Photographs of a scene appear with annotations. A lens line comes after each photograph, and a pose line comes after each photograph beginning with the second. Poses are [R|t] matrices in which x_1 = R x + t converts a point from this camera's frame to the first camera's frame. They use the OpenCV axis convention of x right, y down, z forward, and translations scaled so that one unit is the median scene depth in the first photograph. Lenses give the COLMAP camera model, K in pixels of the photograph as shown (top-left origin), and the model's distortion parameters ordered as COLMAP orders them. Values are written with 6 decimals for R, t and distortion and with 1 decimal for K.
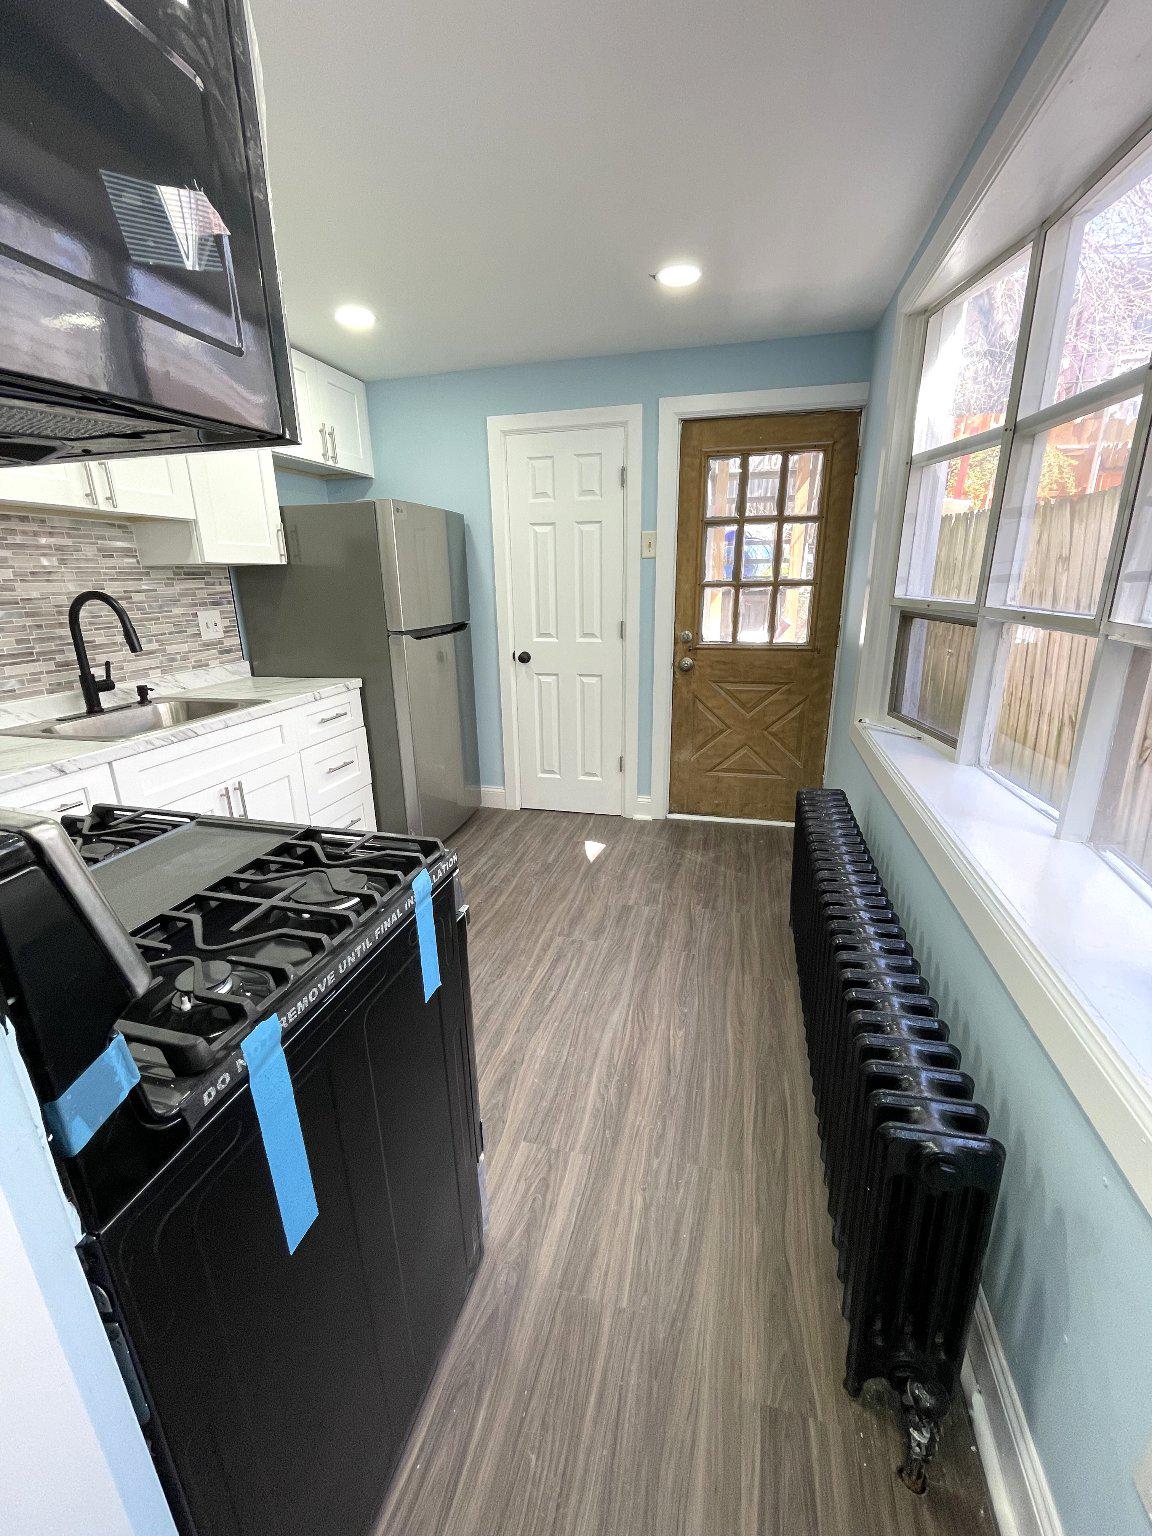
lens RADIAL K [[621.7, 0, 562.5], [0, 621.7, 768.9], [0, 0, 1]] dist [-0.000543, 0.000134]
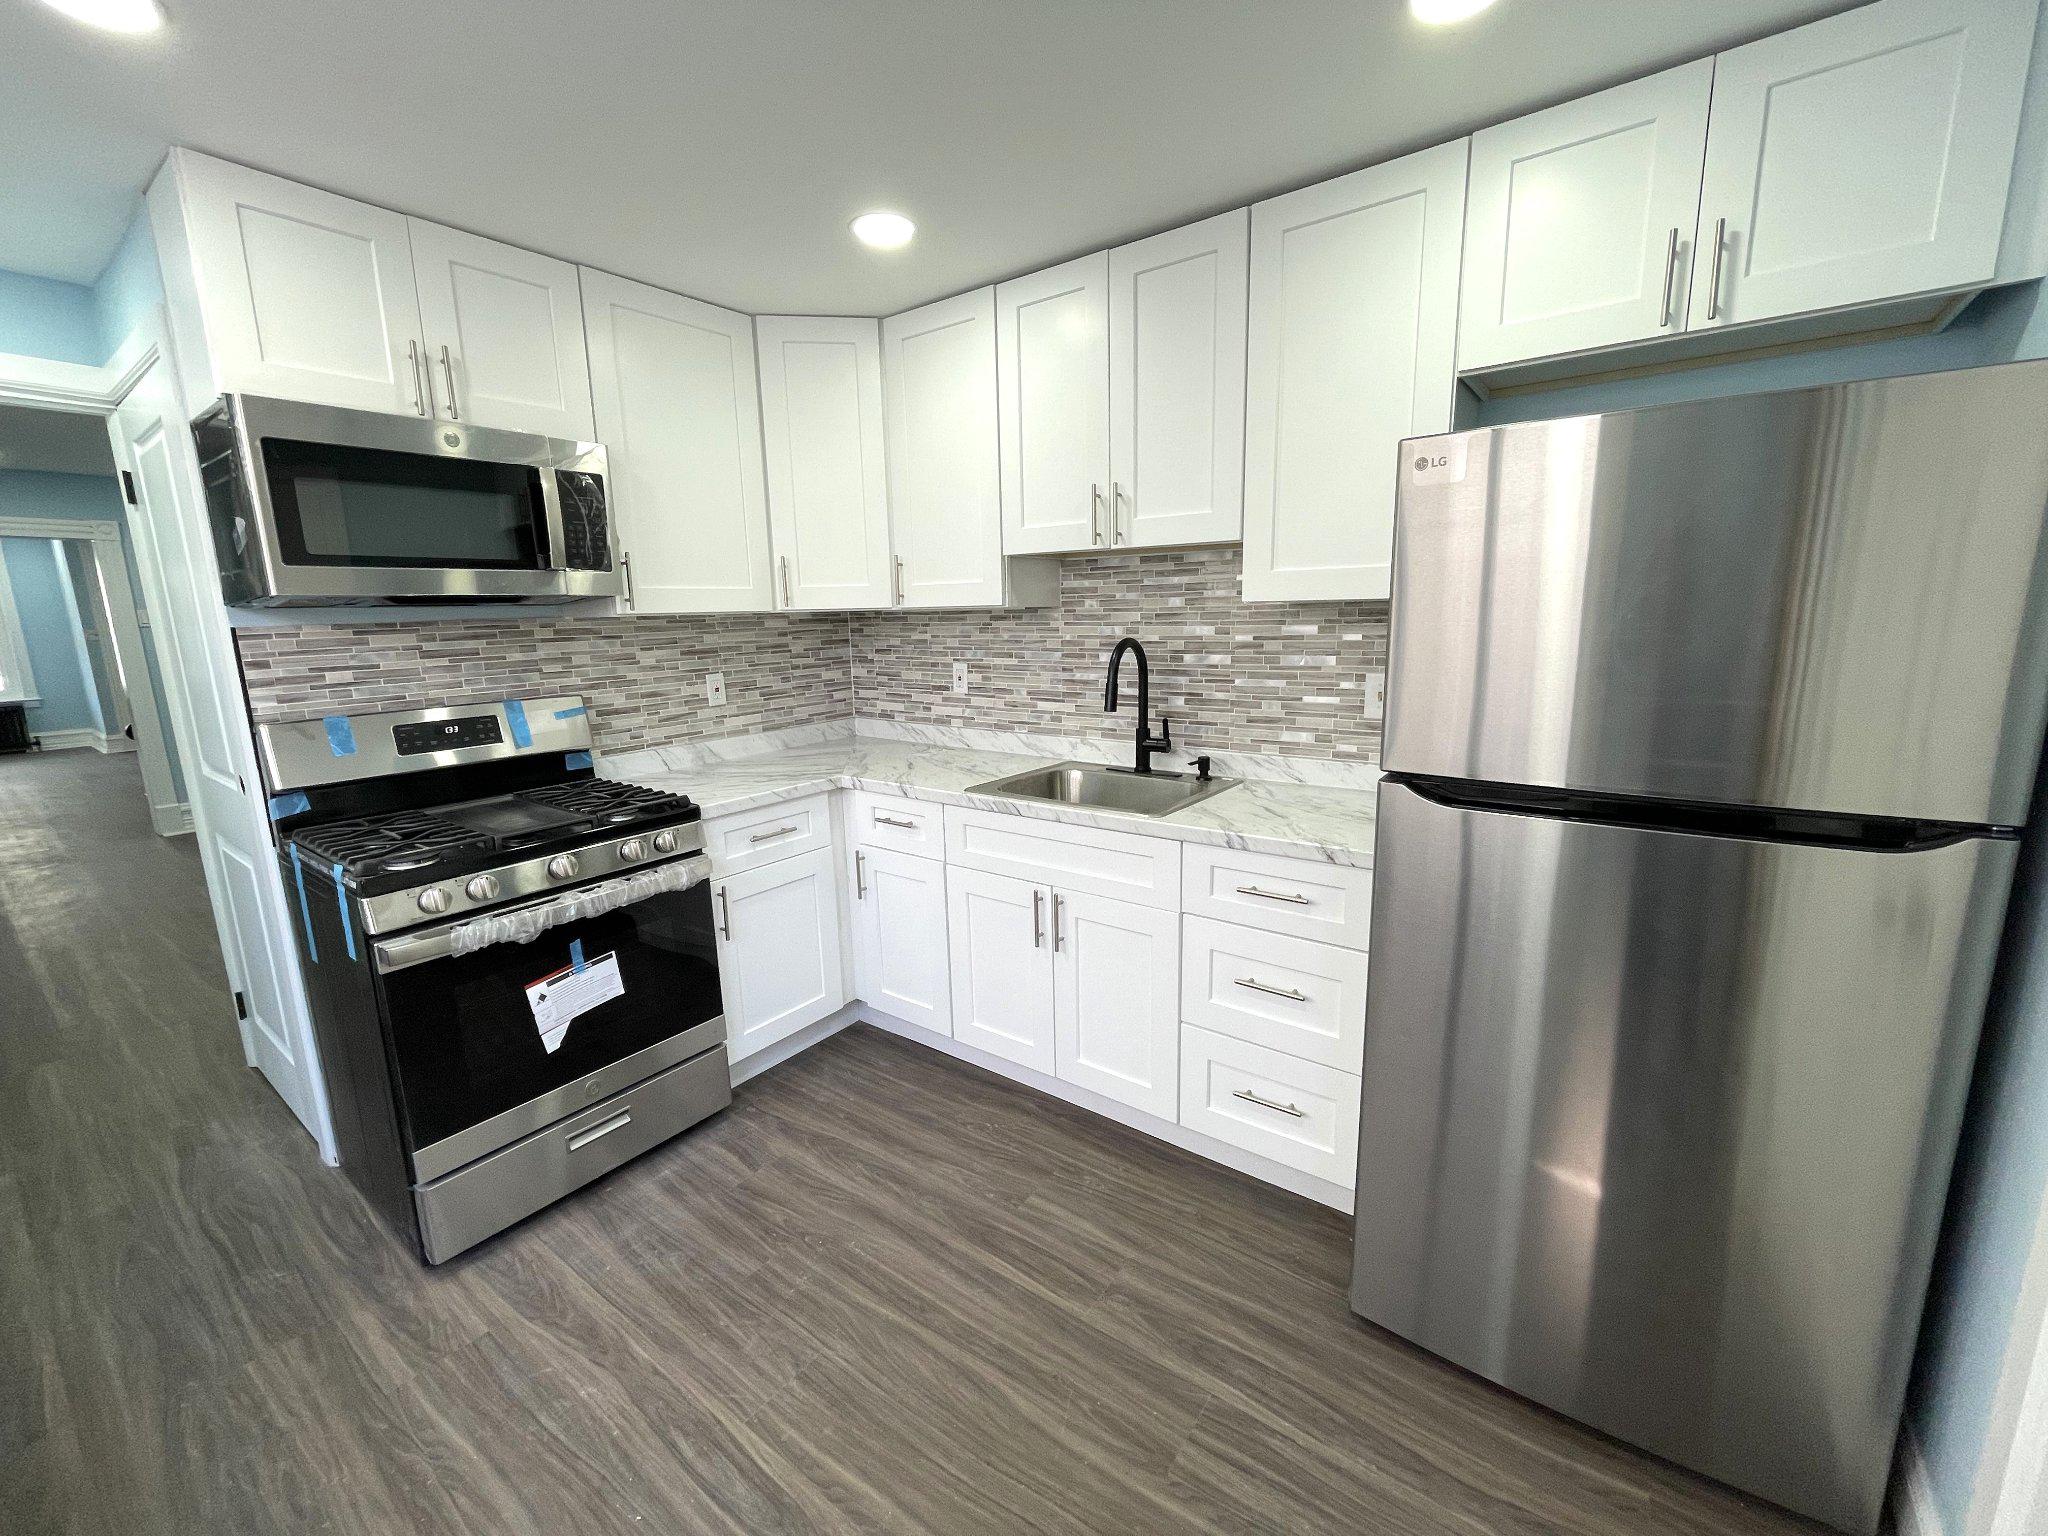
lens RADIAL K [[828.9, 0, 1019.2], [0, 828.9, 764.5], [0, 0, 1]] dist [-0.000543, 0.000134]
pose [[-0.349097, 0.196555, -0.916241, 0.386949], [-0.249081, 0.923119, 0.292933, -0.411505], [0.903377, 0.330480, -0.273300, 1.199561]]
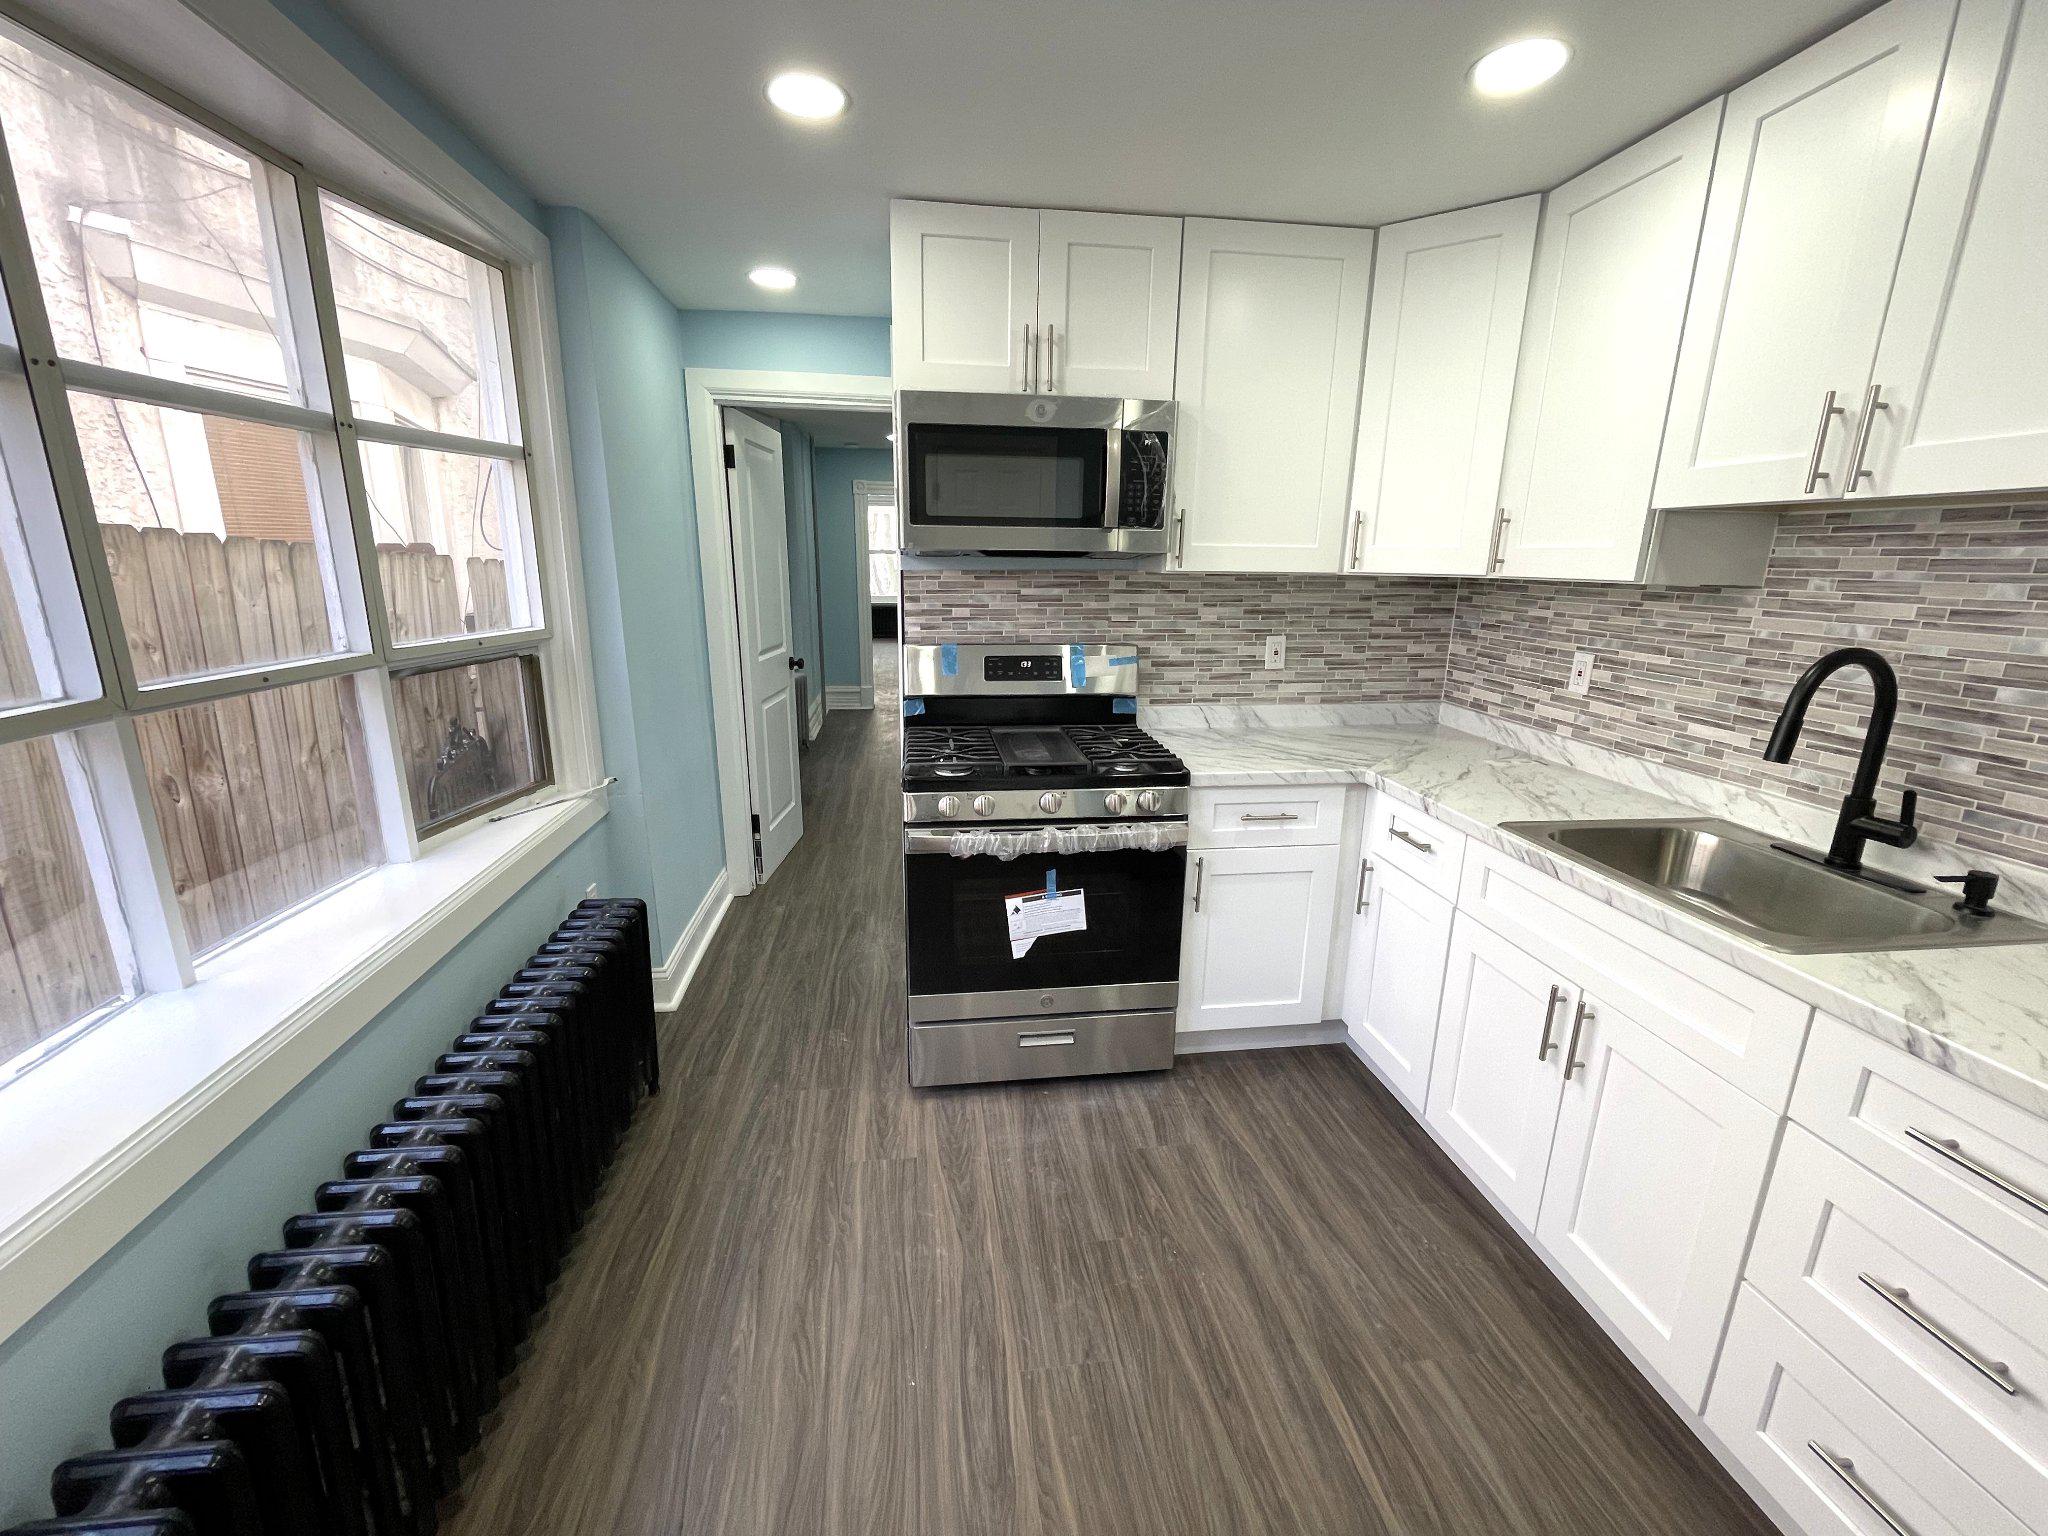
lens RADIAL K [[828.9, 0, 1031.7], [0, 828.9, 765.5], [0, 0, 1]] dist [-0.000543, 0.000134]
pose [[-0.910977, 0.102928, -0.399407, 0.168378], [-0.121563, 0.858347, 0.498461, -0.451404], [0.394135, 0.502640, -0.769422, 1.274871]]
